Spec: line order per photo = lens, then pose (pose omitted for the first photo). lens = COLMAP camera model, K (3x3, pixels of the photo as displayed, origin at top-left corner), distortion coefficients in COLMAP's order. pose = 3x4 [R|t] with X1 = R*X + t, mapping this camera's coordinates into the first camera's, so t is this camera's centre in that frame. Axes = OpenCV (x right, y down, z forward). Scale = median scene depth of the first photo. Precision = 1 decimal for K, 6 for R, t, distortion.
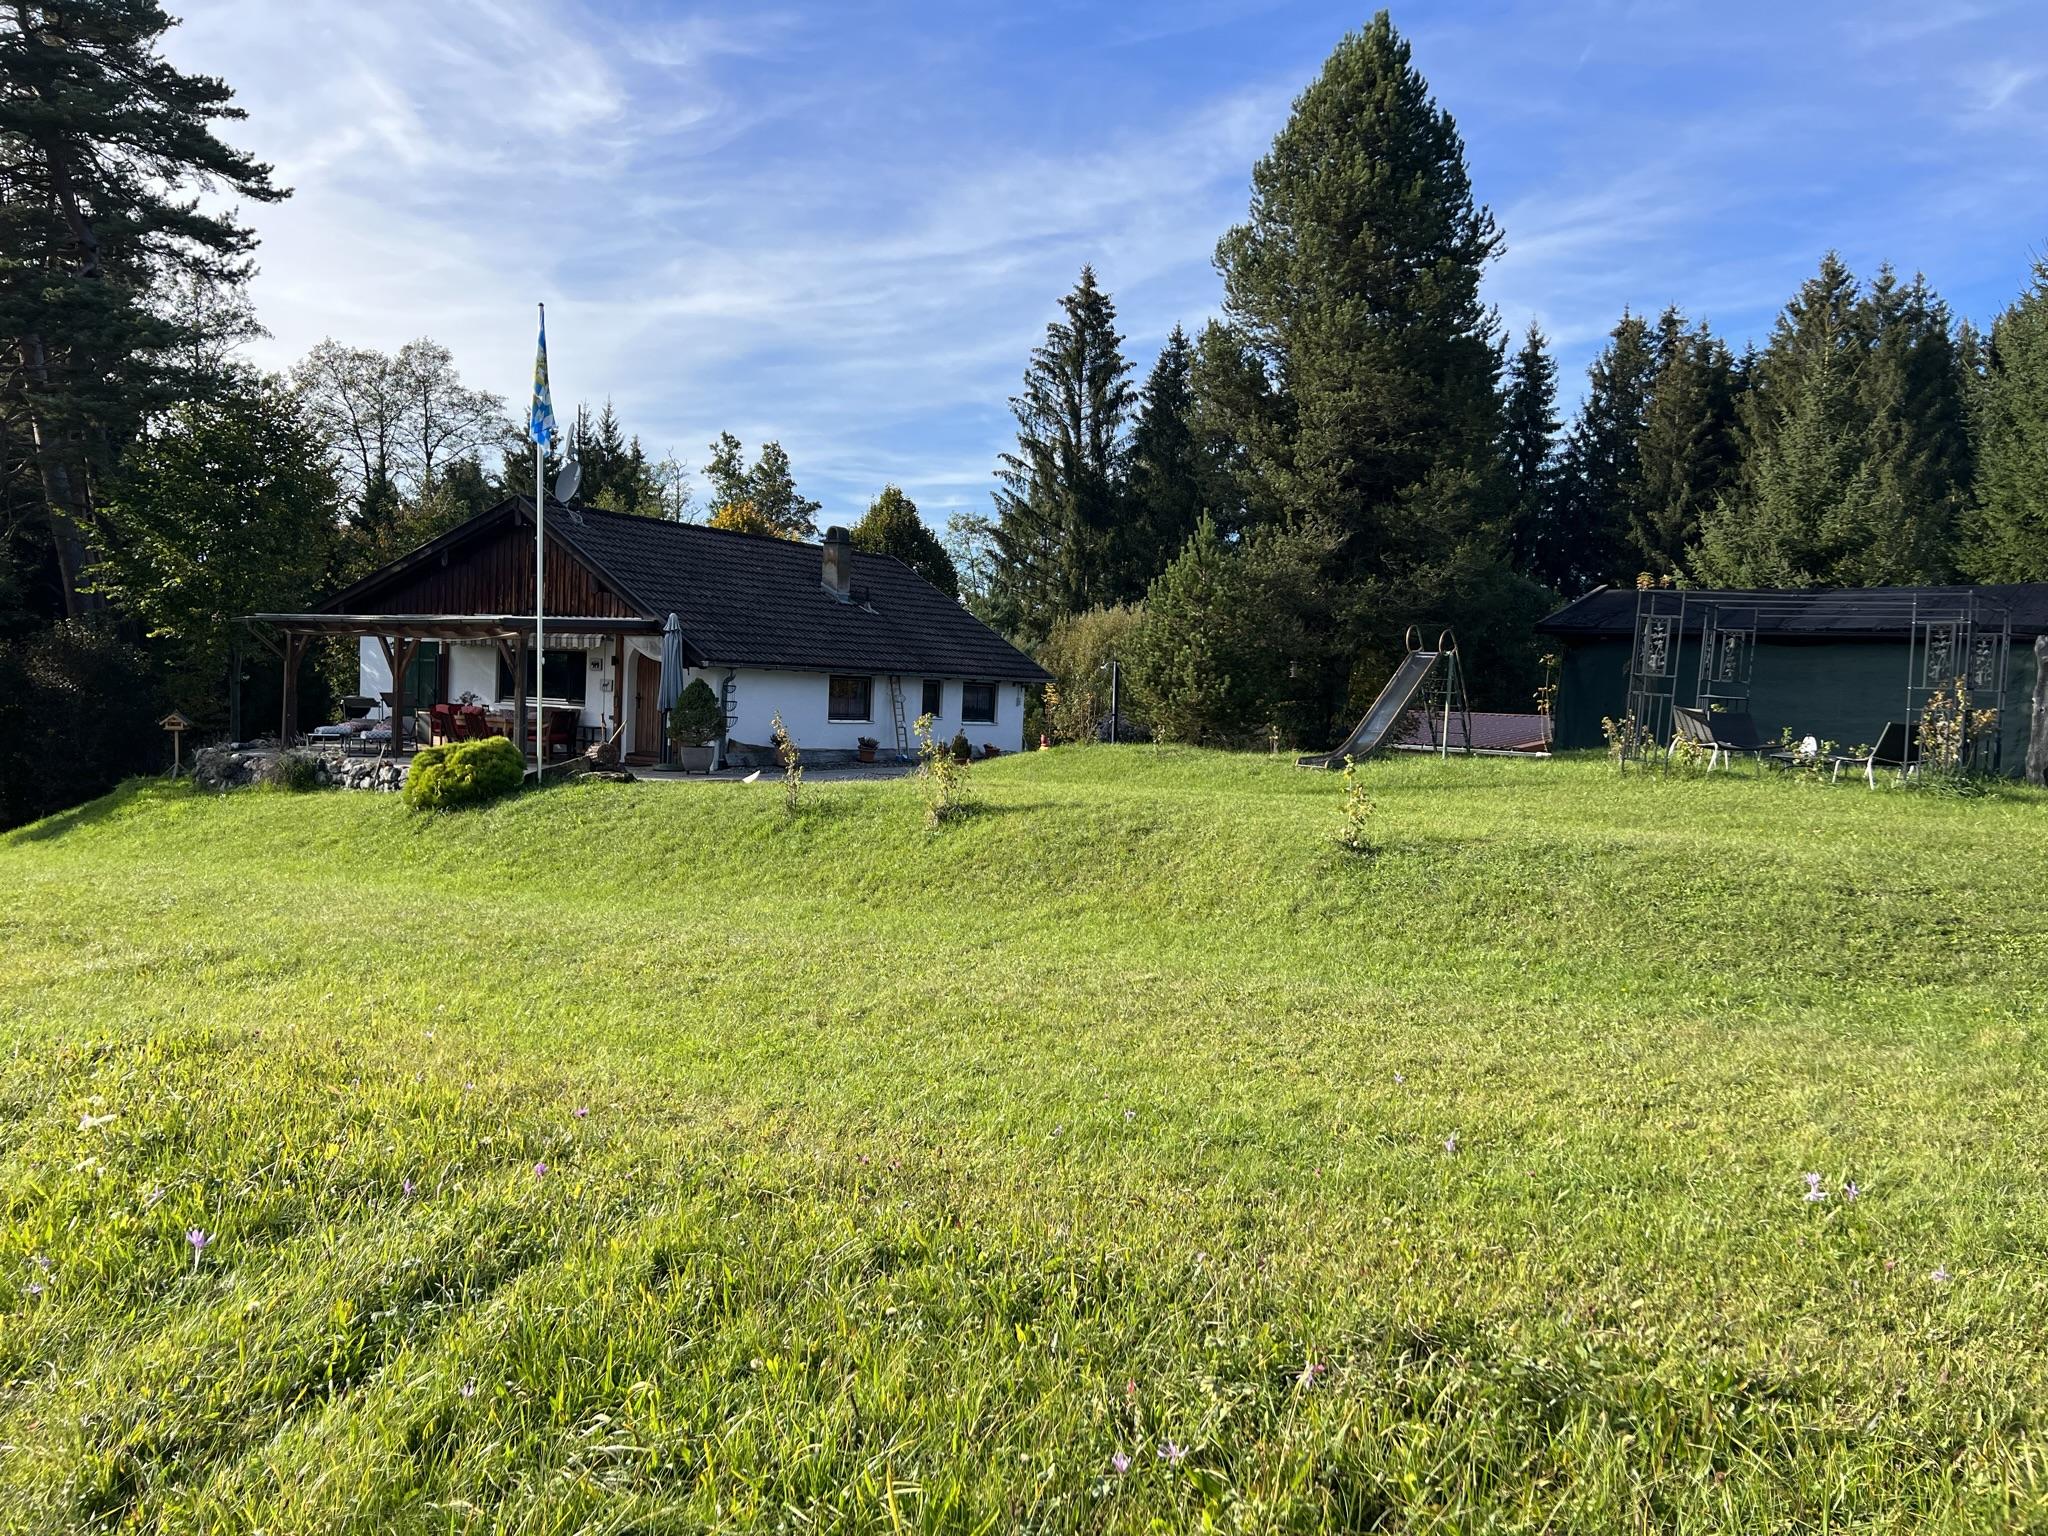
lens RADIAL K [[1542.7, 0, 1024.0], [0, 1542.7, 768.0], [0, 0, 1]] dist [0.045286, -0.124982]
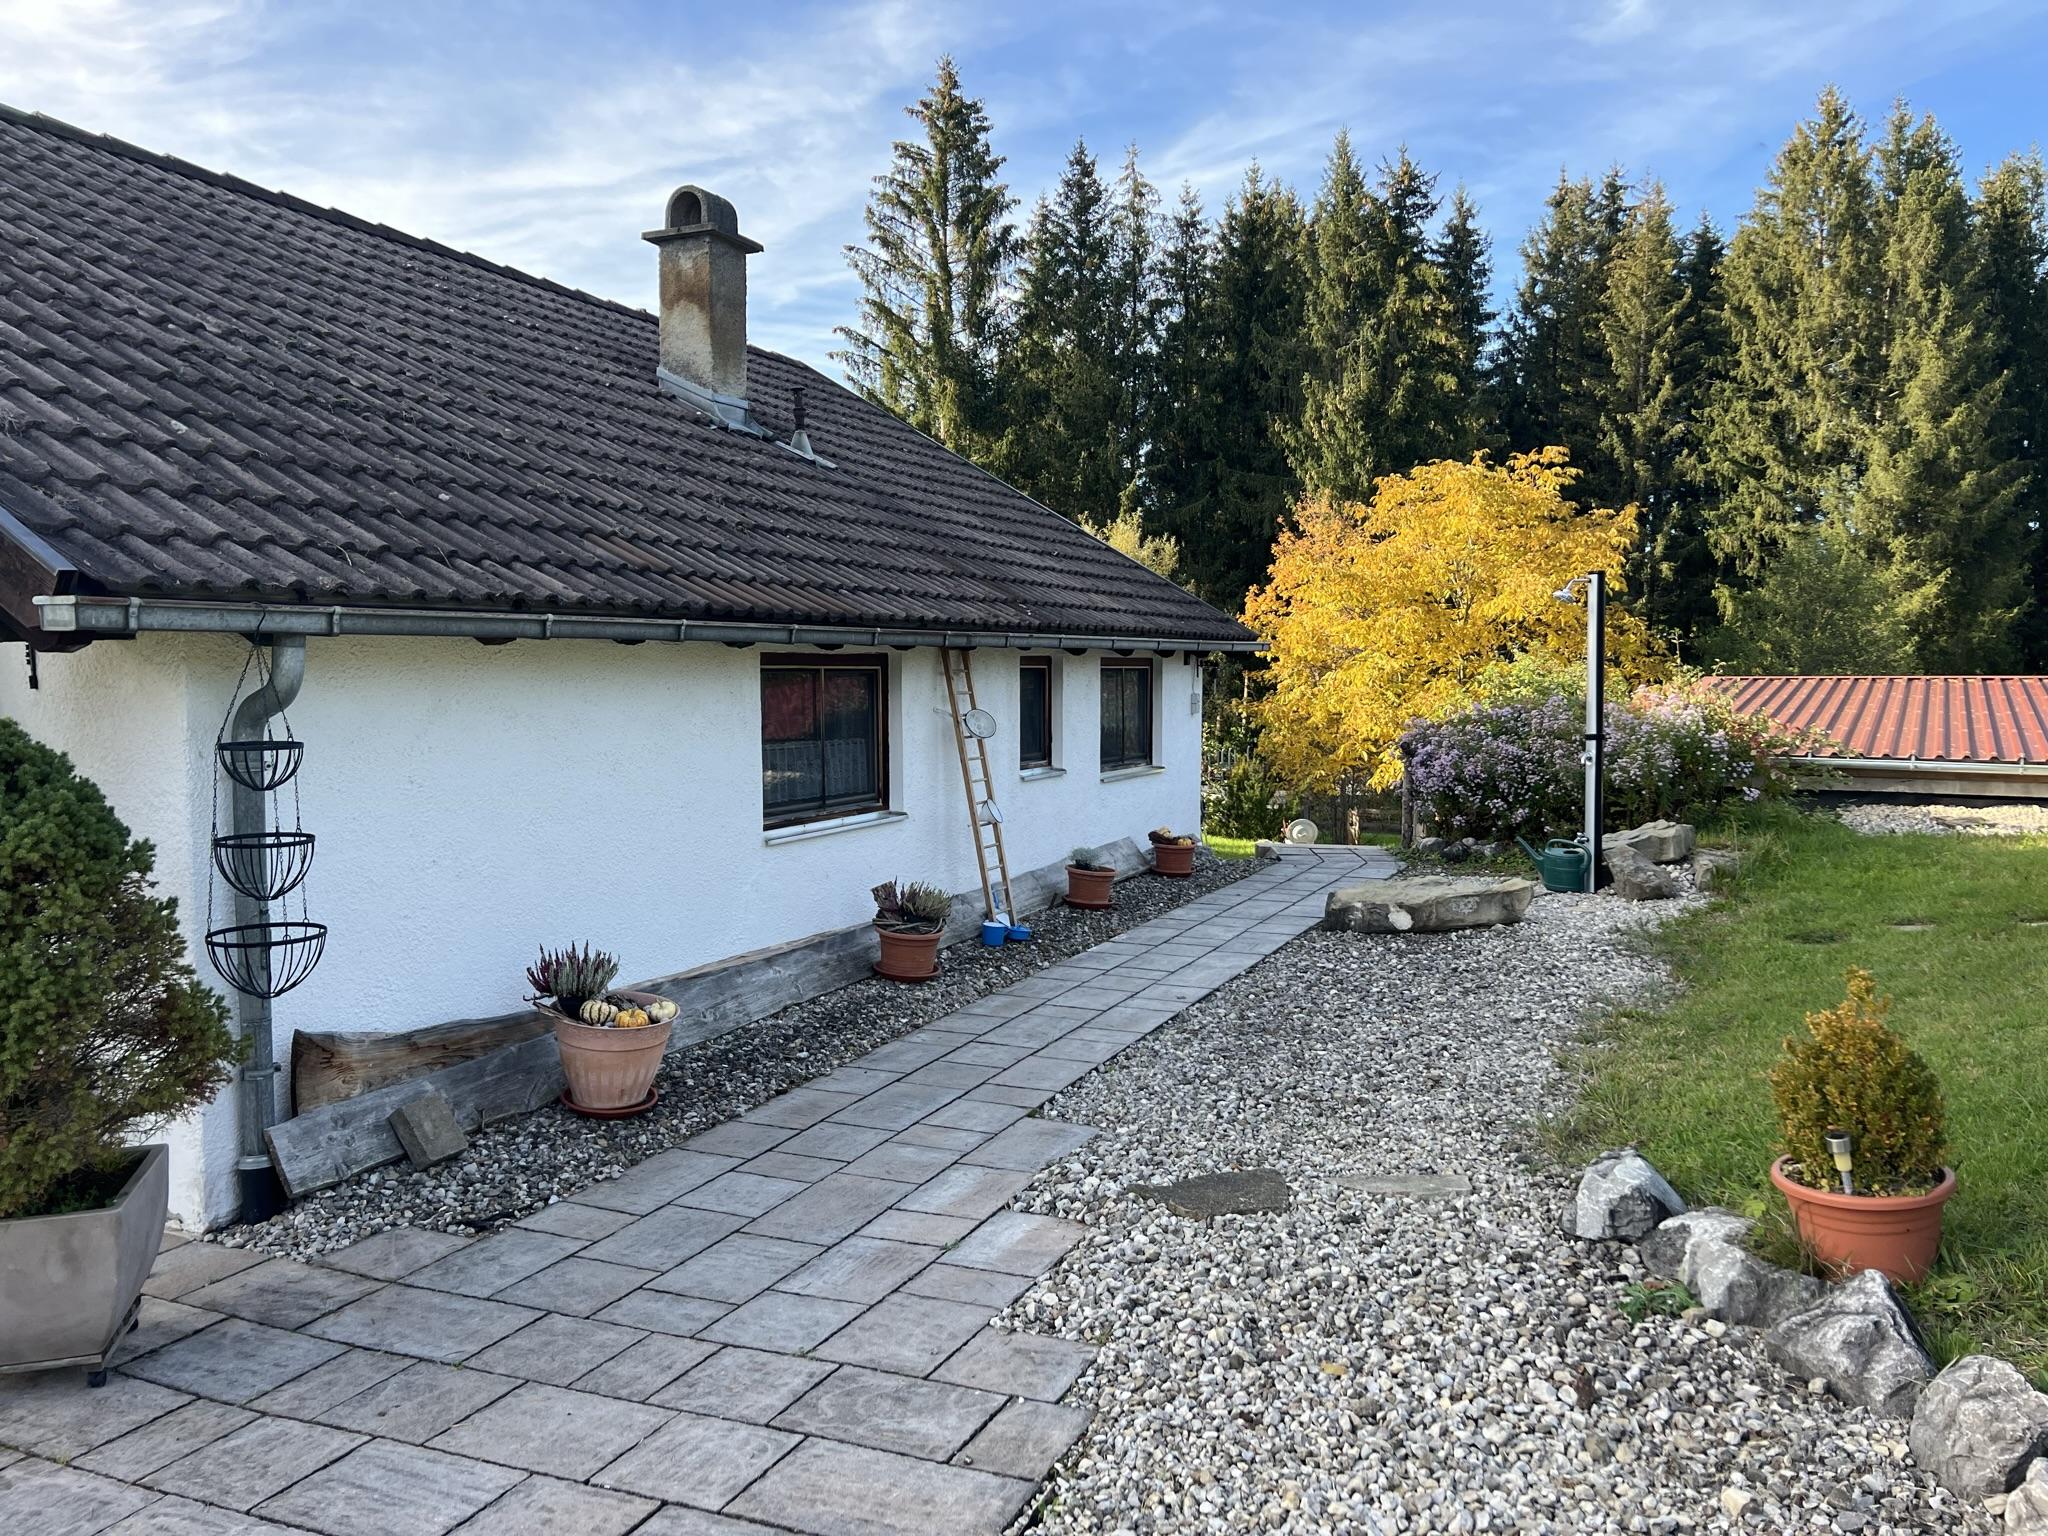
lens RADIAL K [[1564.0, 0, 1029.2], [0, 1564.0, 751.8], [0, 0, 1]] dist [0.032012, -0.028358]
pose [[0.986738, -0.050328, 0.154320, -0.048063], [0.048935, 0.998720, 0.012812, -0.017784], [-0.154768, -0.005091, 0.987938, 0.288972]]
